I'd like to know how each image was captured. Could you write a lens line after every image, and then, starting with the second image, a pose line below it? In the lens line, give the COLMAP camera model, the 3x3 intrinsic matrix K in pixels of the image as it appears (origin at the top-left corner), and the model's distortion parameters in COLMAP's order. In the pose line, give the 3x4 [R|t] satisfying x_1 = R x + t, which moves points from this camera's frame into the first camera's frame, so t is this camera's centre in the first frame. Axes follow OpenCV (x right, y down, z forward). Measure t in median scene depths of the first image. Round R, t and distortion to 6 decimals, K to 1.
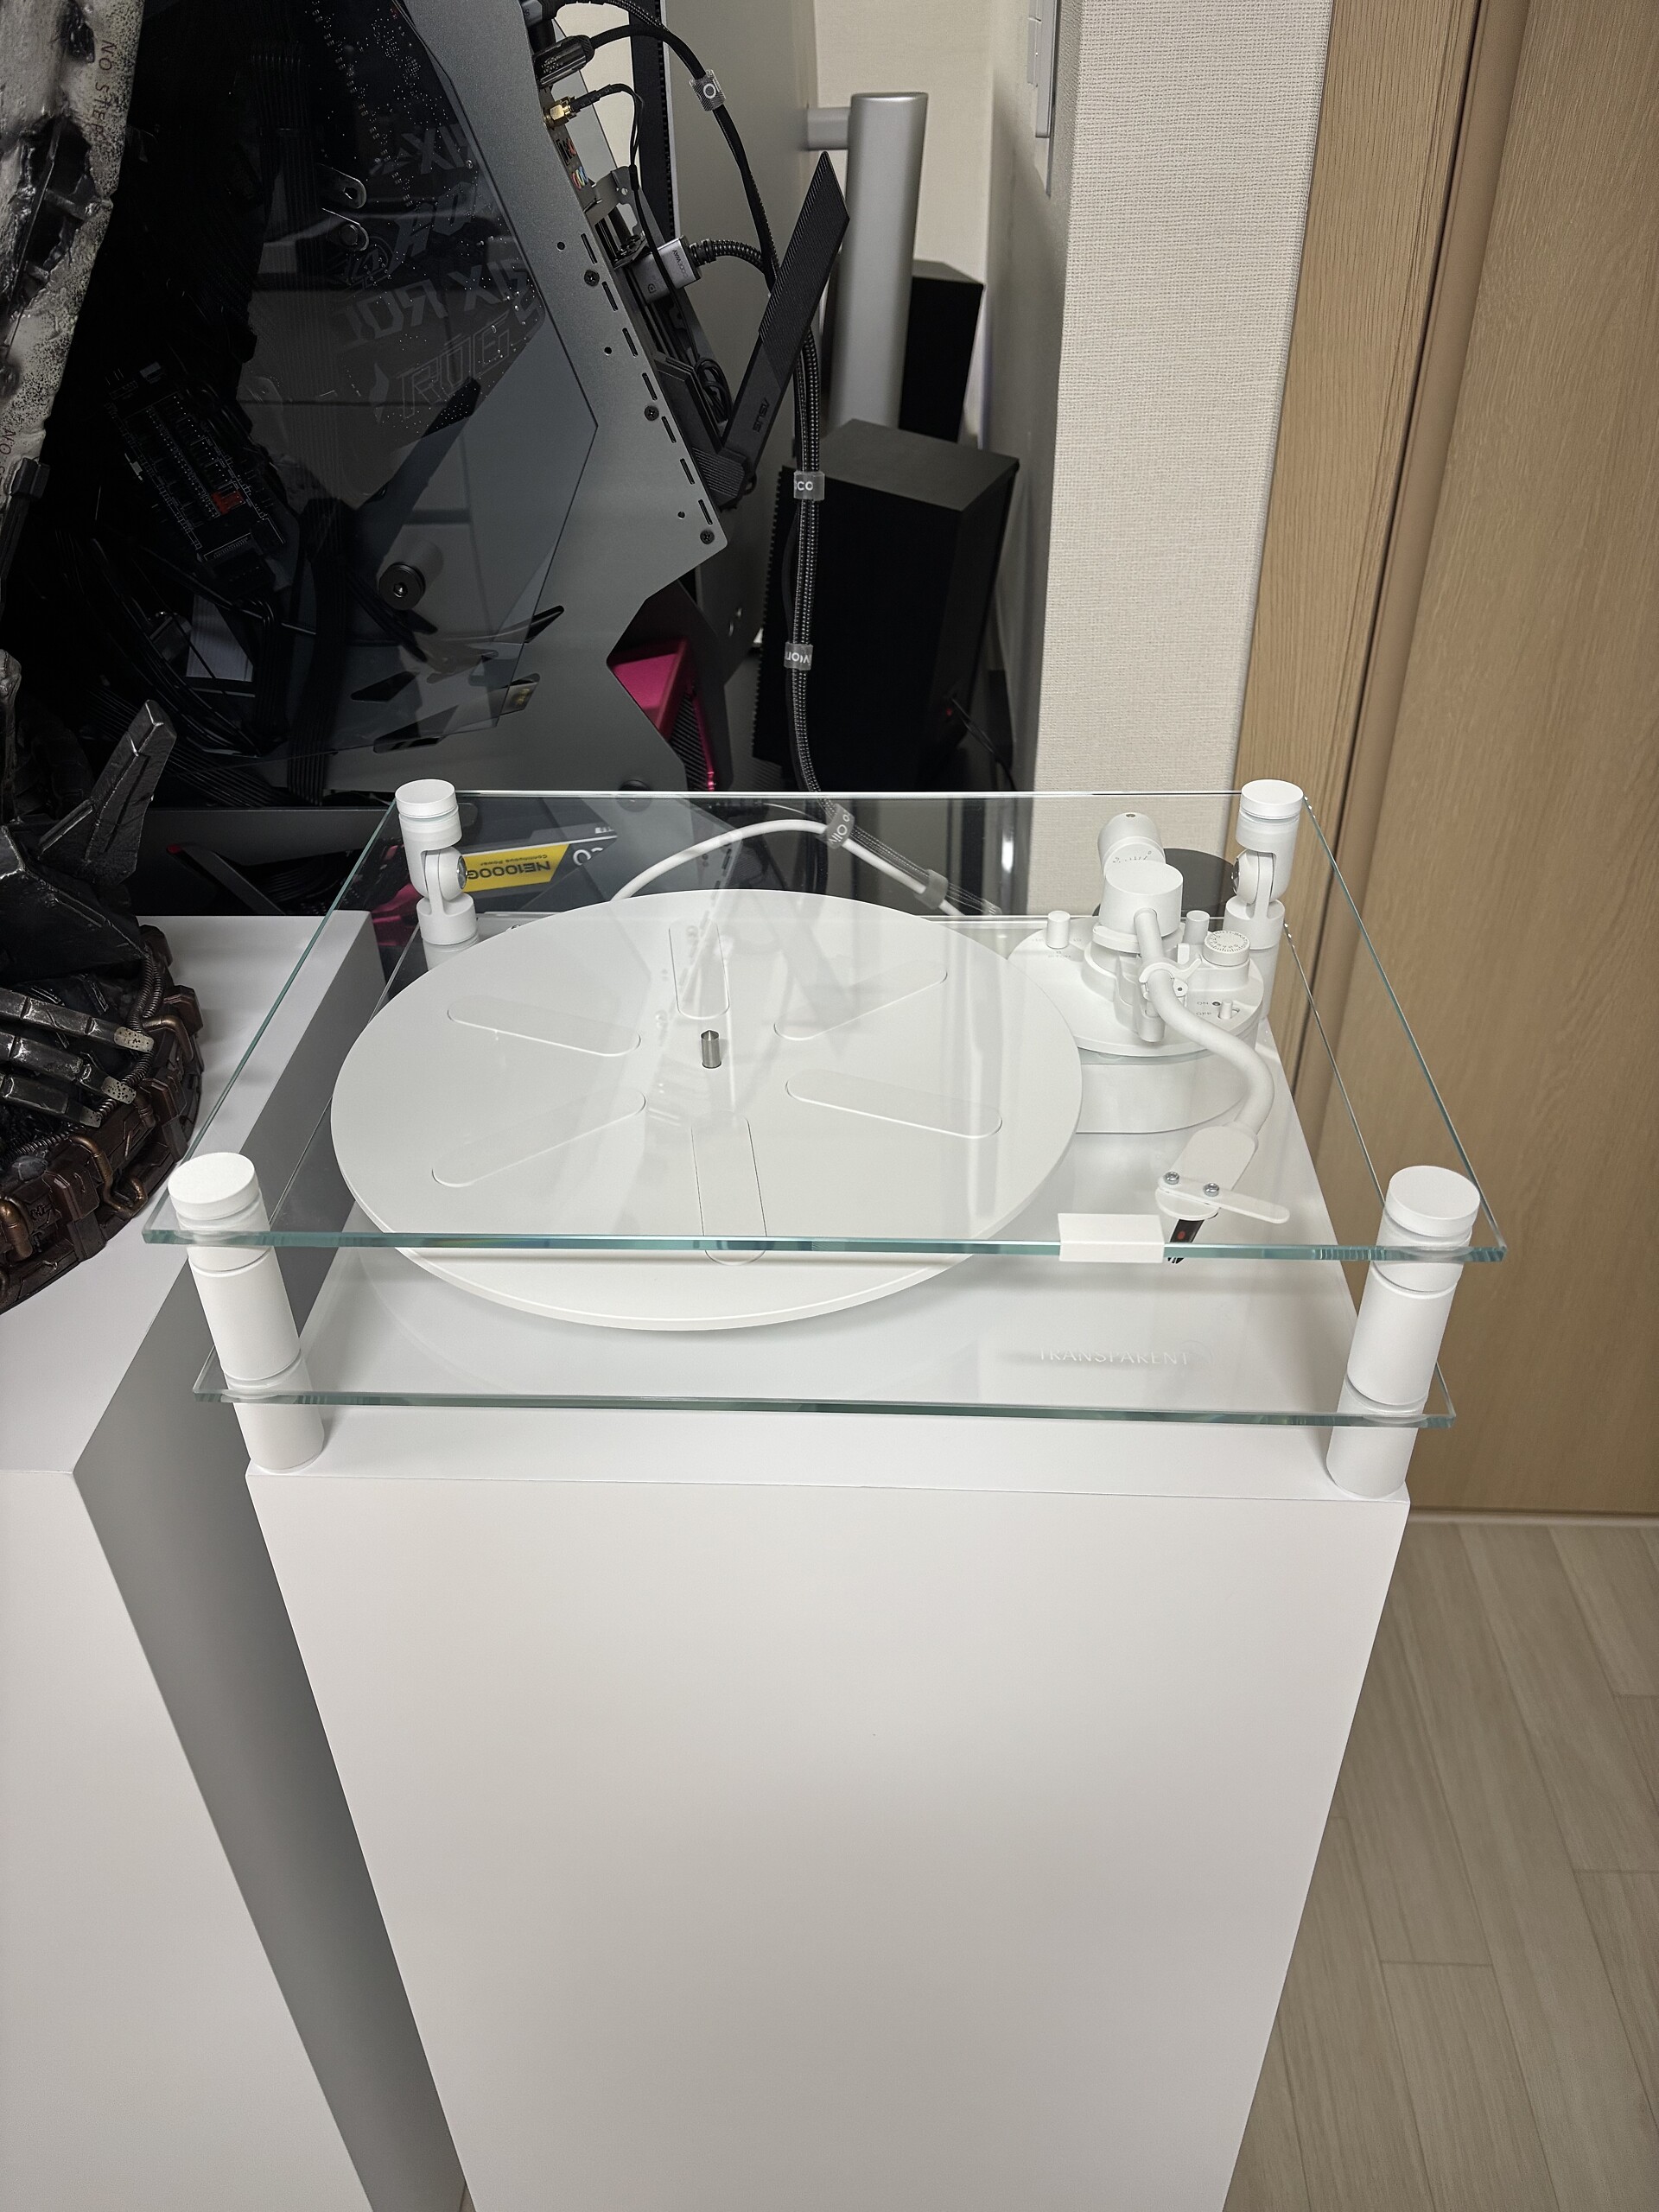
lens RADIAL K [[1672.3, 0, 829.5], [0, 1672.3, 1106.0], [0, 0, 1]] dist [0.045190, -0.084821]
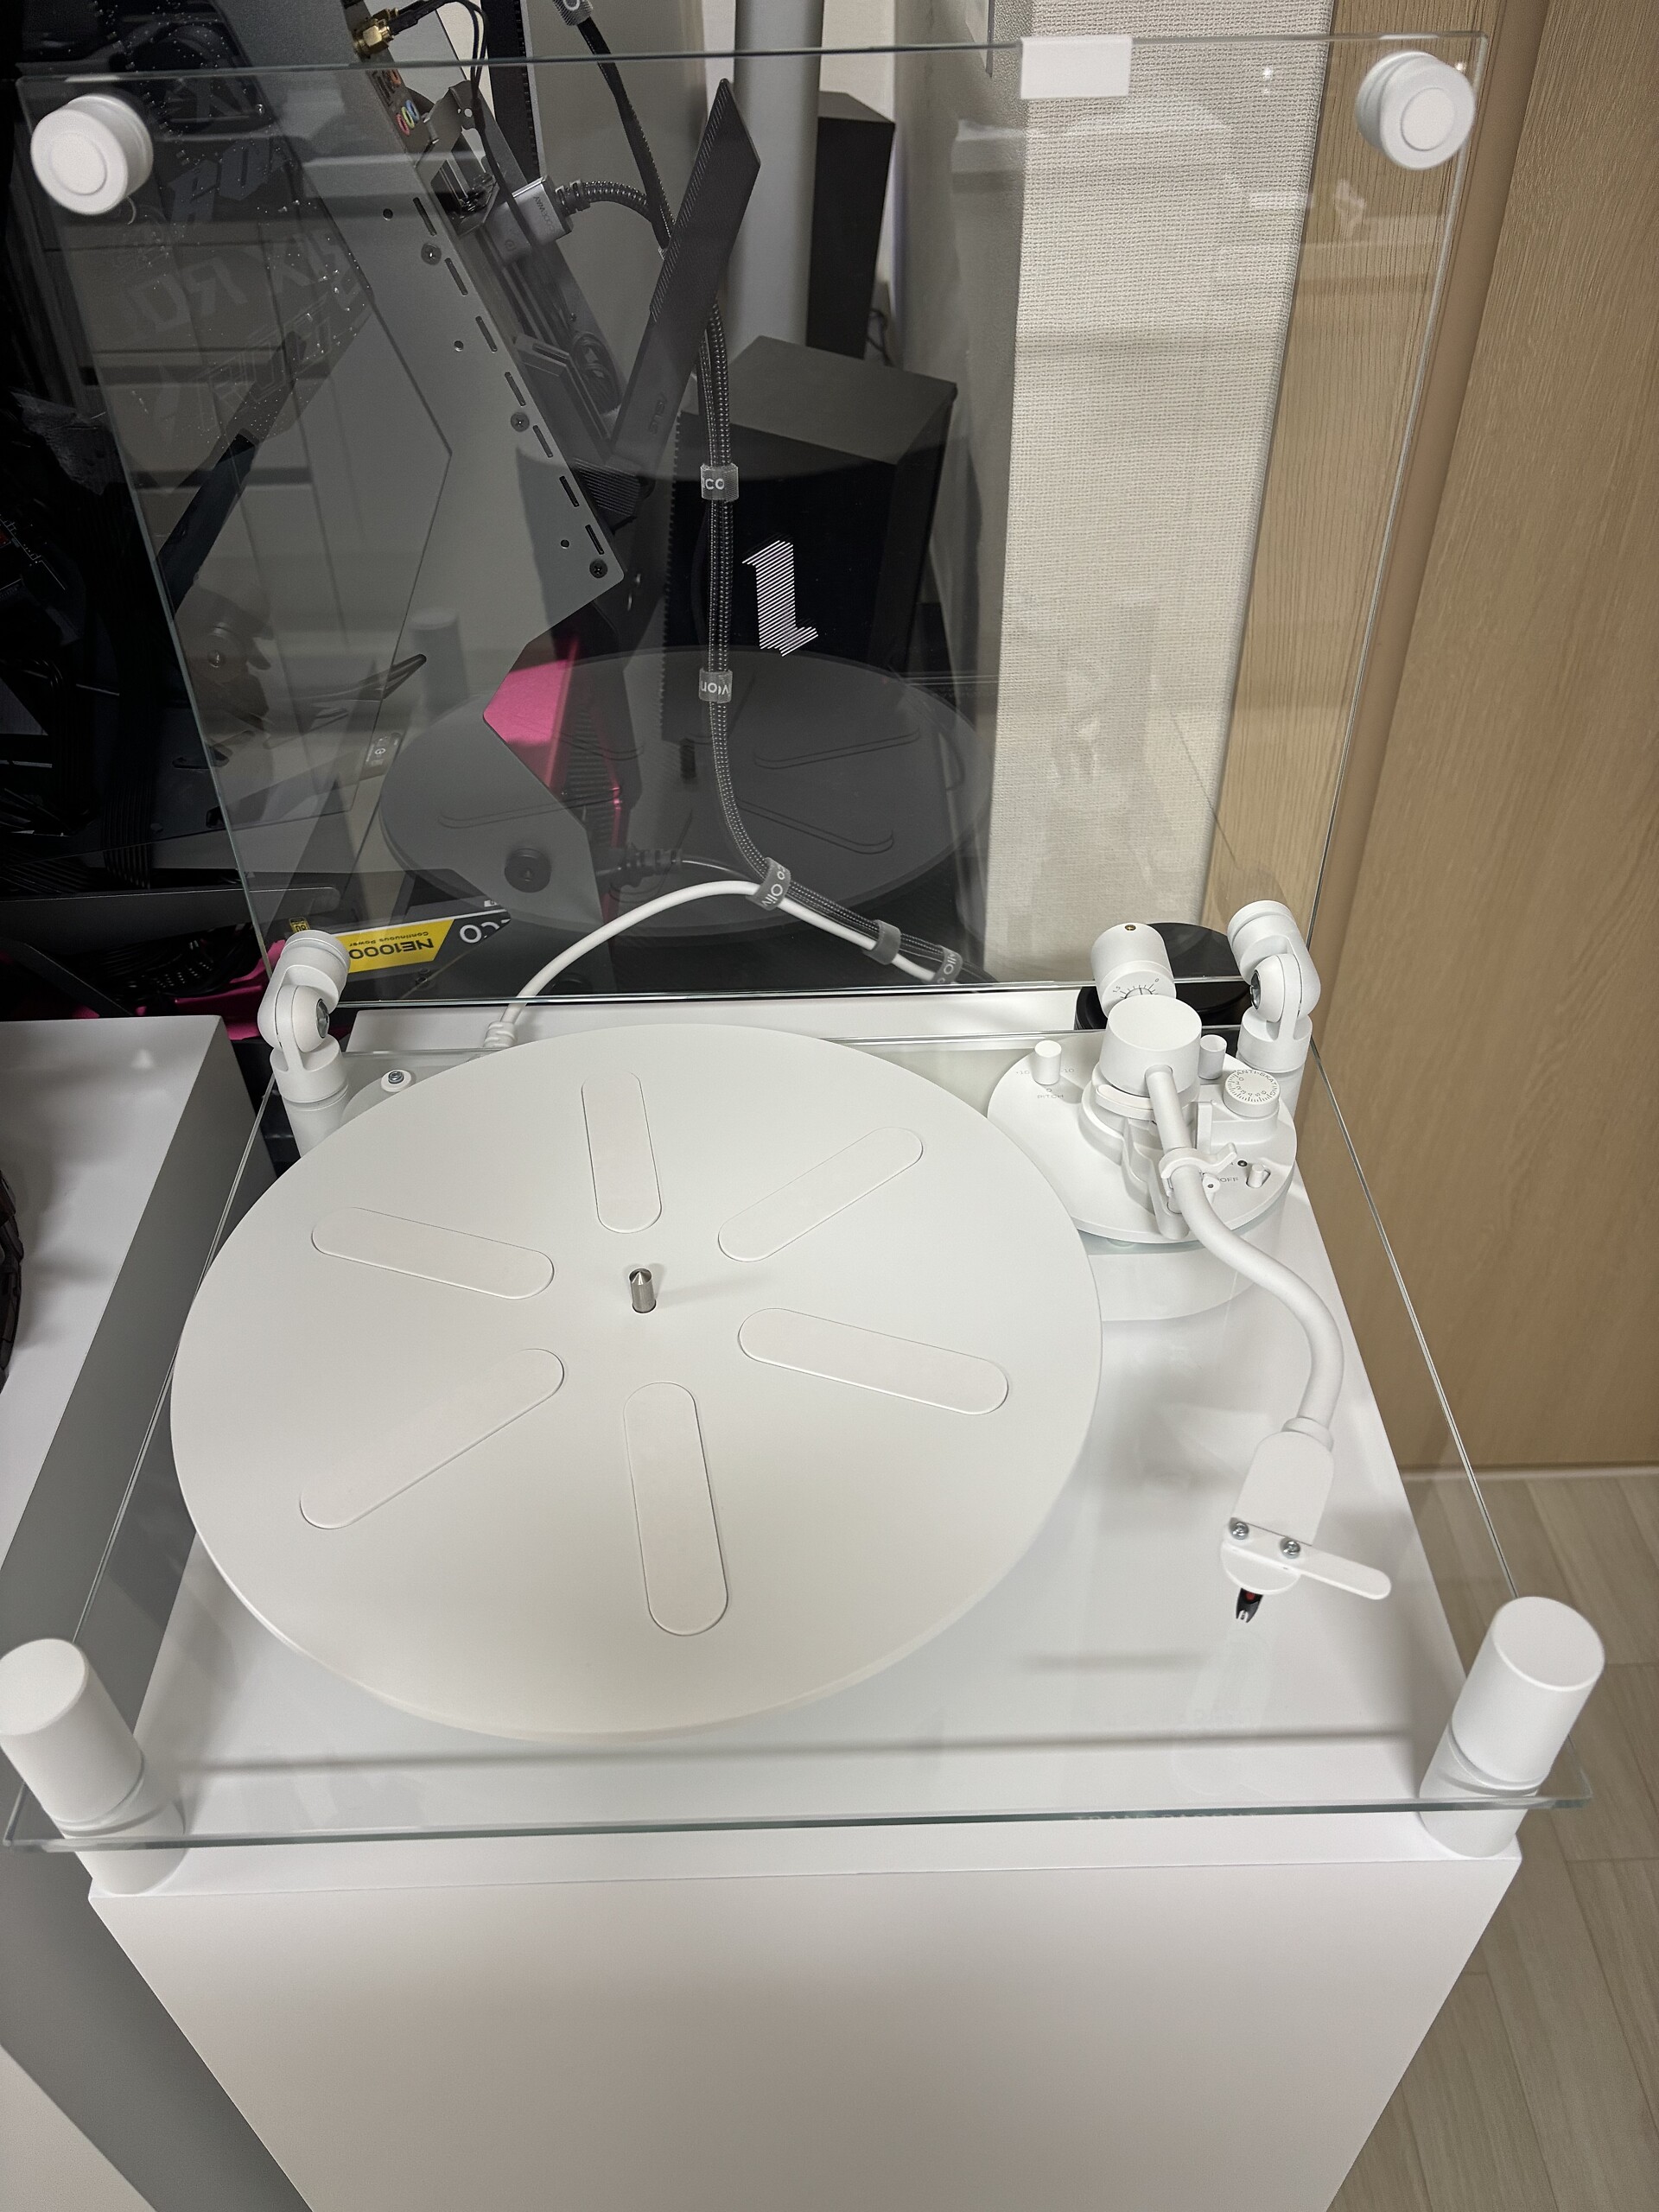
lens RADIAL K [[1702.2, 0, 844.7], [0, 1702.2, 1151.8], [0, 0, 1]] dist [0.075125, -0.127279]
pose [[0.997695, -0.046224, 0.049675, -0.008046], [0.040205, 0.992436, 0.115993, -0.142218], [-0.054661, -0.113728, 0.992007, 0.132170]]
